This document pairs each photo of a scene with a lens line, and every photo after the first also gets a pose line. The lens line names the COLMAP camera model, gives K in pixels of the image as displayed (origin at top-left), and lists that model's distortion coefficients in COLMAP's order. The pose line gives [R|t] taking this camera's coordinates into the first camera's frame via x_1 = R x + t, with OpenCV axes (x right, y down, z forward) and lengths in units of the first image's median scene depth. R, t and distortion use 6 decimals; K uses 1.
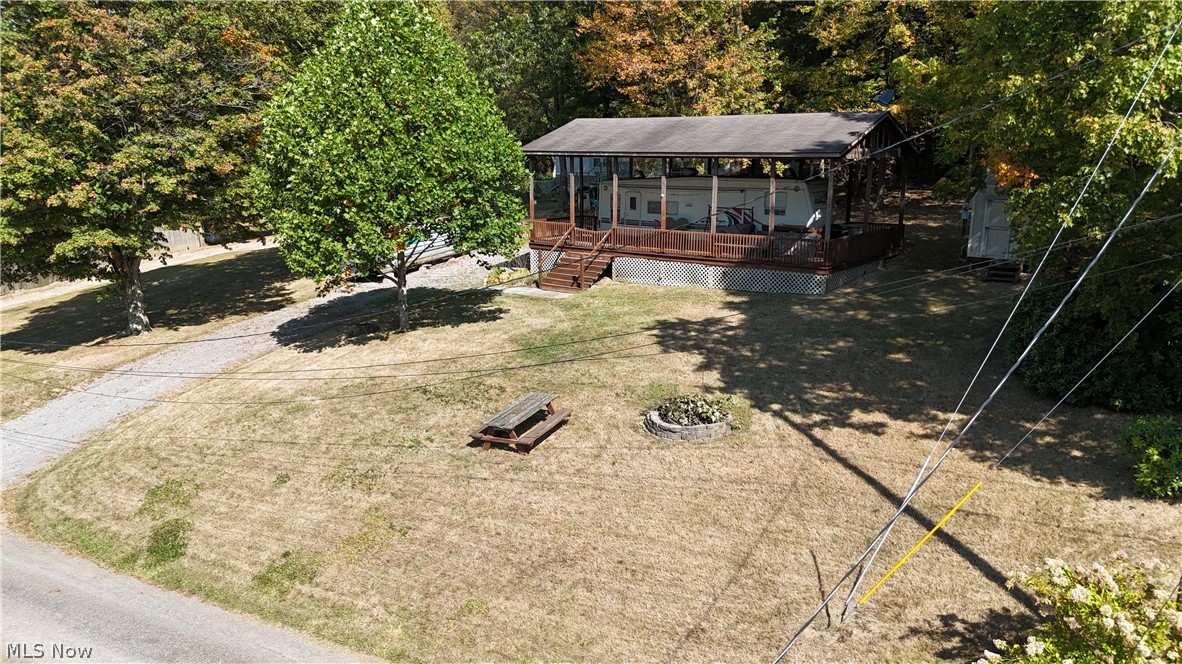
lens RADIAL K [[874.0, 0, 591.0], [0, 874.0, 332.0], [0, 0, 1]] dist [0.077697, -0.086539]
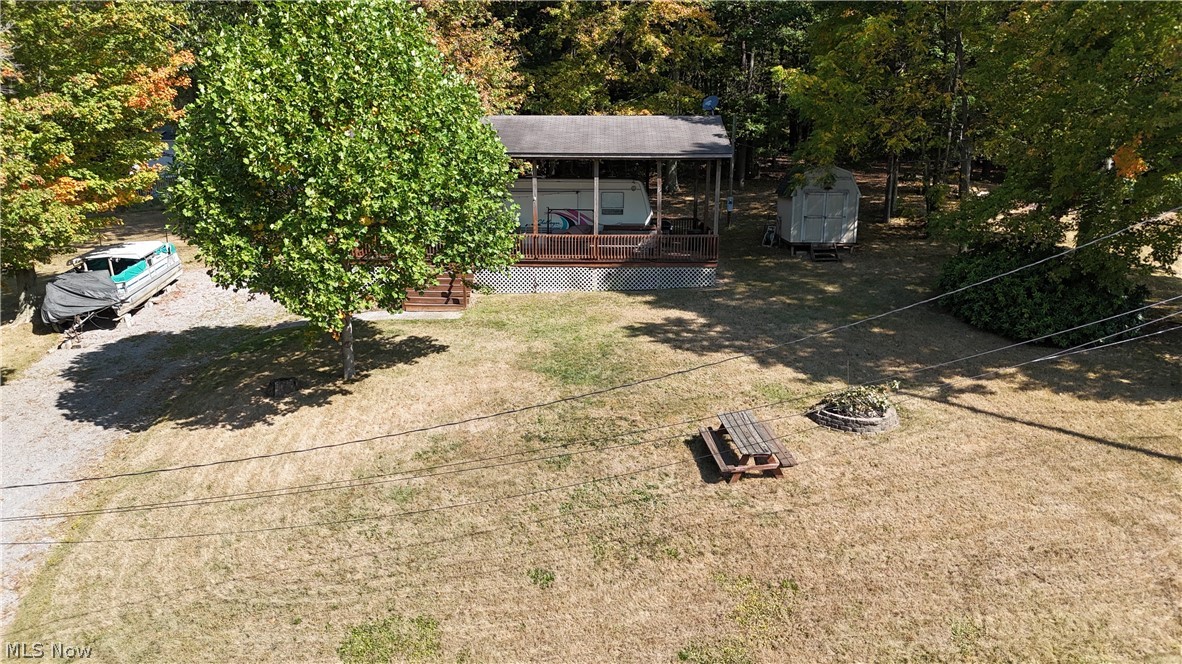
lens RADIAL K [[869.8, 0, 591.6], [0, 869.8, 336.0], [0, 0, 1]] dist [0.086781, -0.088060]
pose [[0.807619, -0.125026, 0.576298, -0.613588], [0.121127, 0.991599, 0.045378, -0.061796], [-0.577130, 0.033157, 0.815979, 0.280752]]
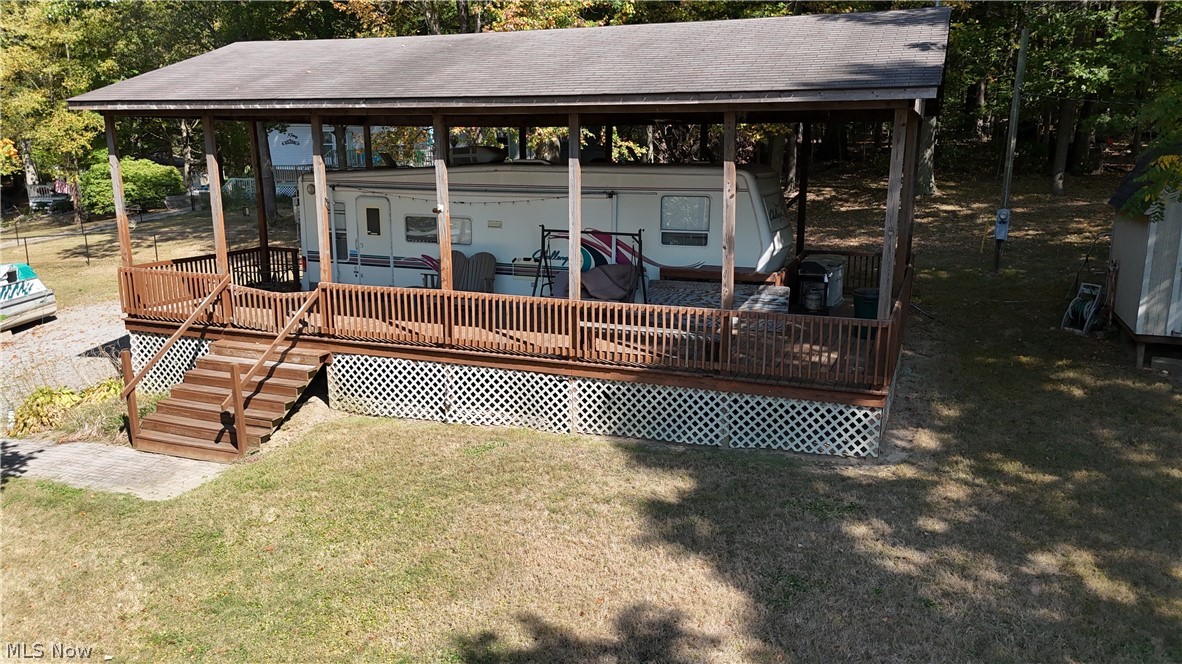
lens RADIAL K [[872.4, 0, 594.0], [0, 872.4, 334.6], [0, 0, 1]] dist [0.072775, -0.074302]
pose [[0.962551, -0.057835, 0.264859, 0.055776], [0.056501, 0.998322, 0.012661, -0.139651], [-0.265146, 0.002778, 0.964204, 0.840155]]
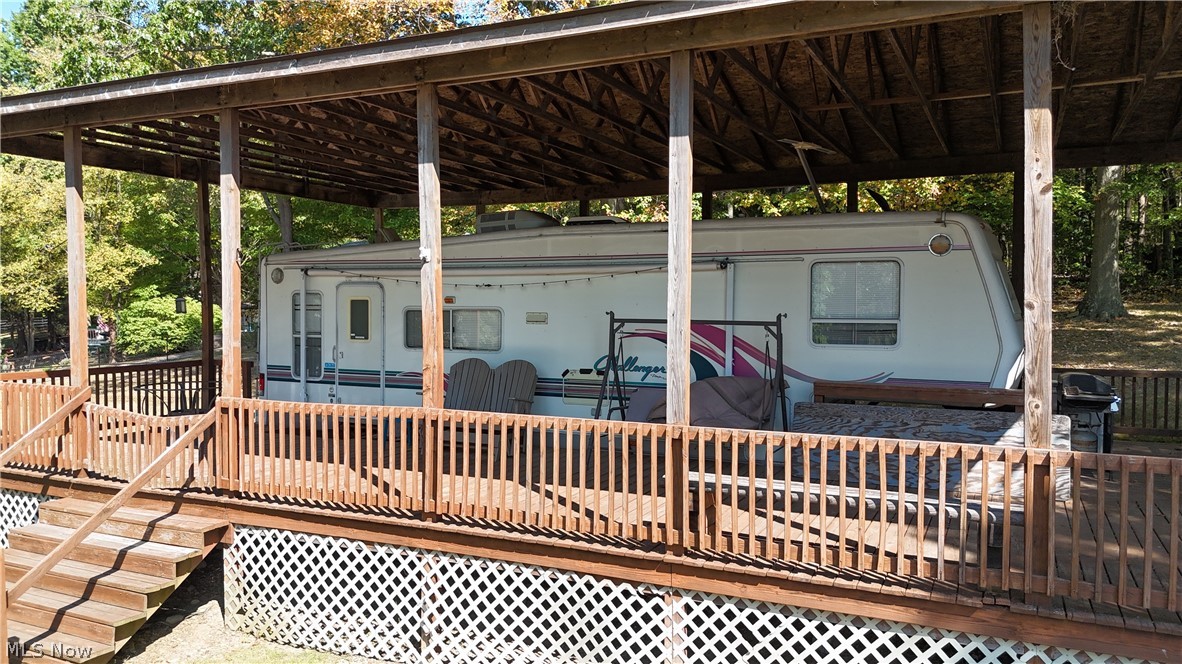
lens RADIAL K [[874.0, 0, 591.0], [0, 874.0, 332.0], [0, 0, 1]] dist [0.077697, -0.086539]
pose [[0.980479, -0.007706, 0.196472, 0.112221], [0.041675, 0.984673, -0.169356, -0.139229], [-0.192155, 0.174238, 0.965773, 1.114265]]
